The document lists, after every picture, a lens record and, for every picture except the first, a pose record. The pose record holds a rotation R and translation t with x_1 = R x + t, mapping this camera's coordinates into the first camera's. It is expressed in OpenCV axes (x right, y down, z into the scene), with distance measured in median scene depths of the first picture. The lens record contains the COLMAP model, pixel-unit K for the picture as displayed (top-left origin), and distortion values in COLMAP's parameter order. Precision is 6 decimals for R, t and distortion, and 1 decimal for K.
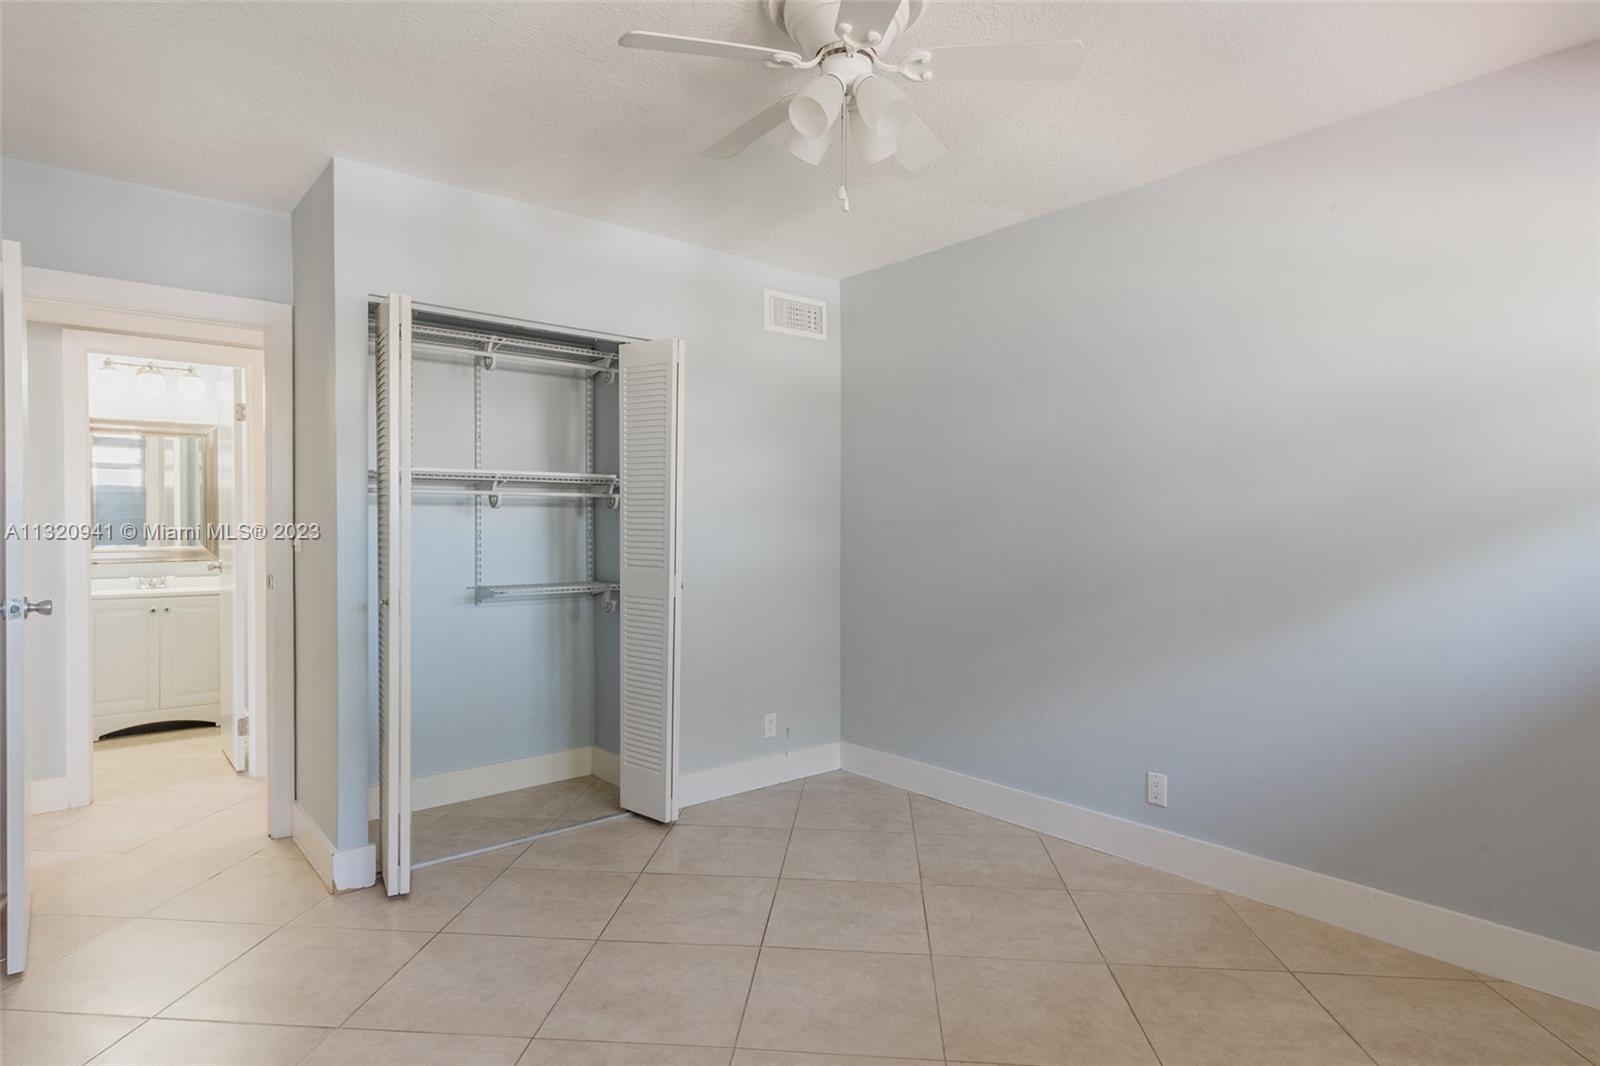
lens RADIAL K [[850.9, 0, 792.8], [0, 850.9, 549.7], [0, 0, 1]] dist [0.003623, 0.001976]
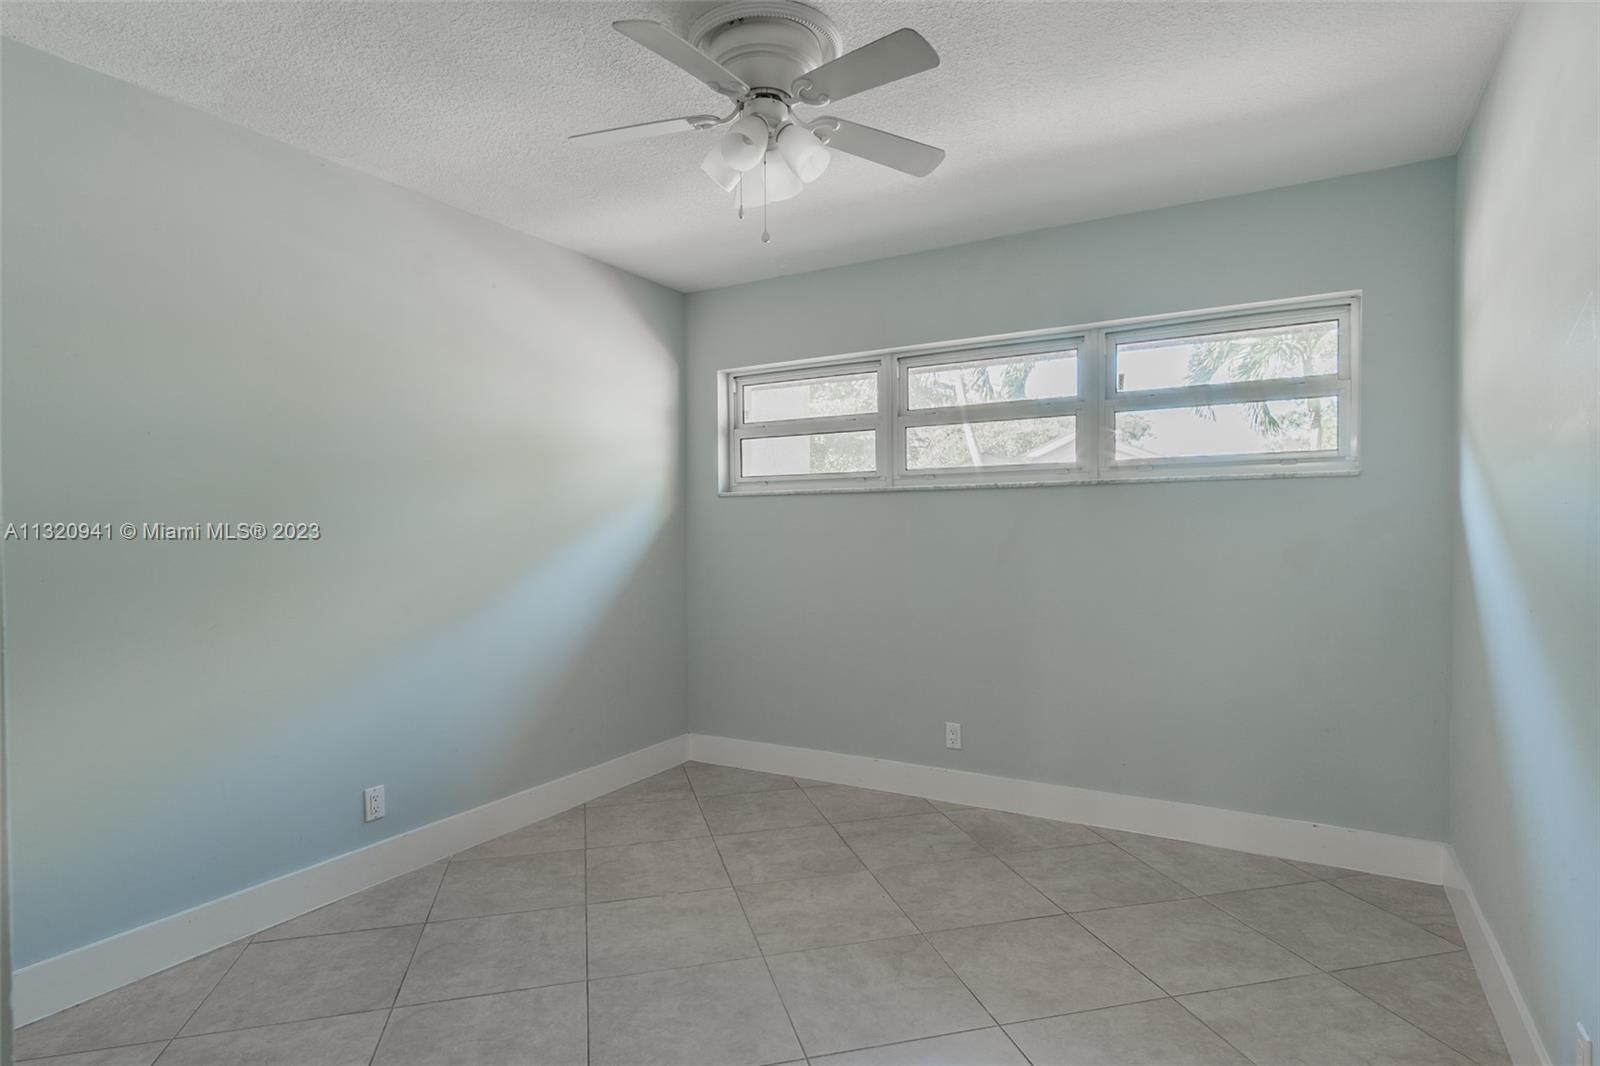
lens RADIAL K [[850.9, 0, 792.8], [0, 850.9, 549.7], [0, 0, 1]] dist [0.003623, 0.001976]
pose [[-0.324356, -0.022919, 0.945657, -0.701349], [0.039776, 0.998492, 0.037843, -0.025776], [-0.945098, 0.049889, -0.322955, 0.938729]]
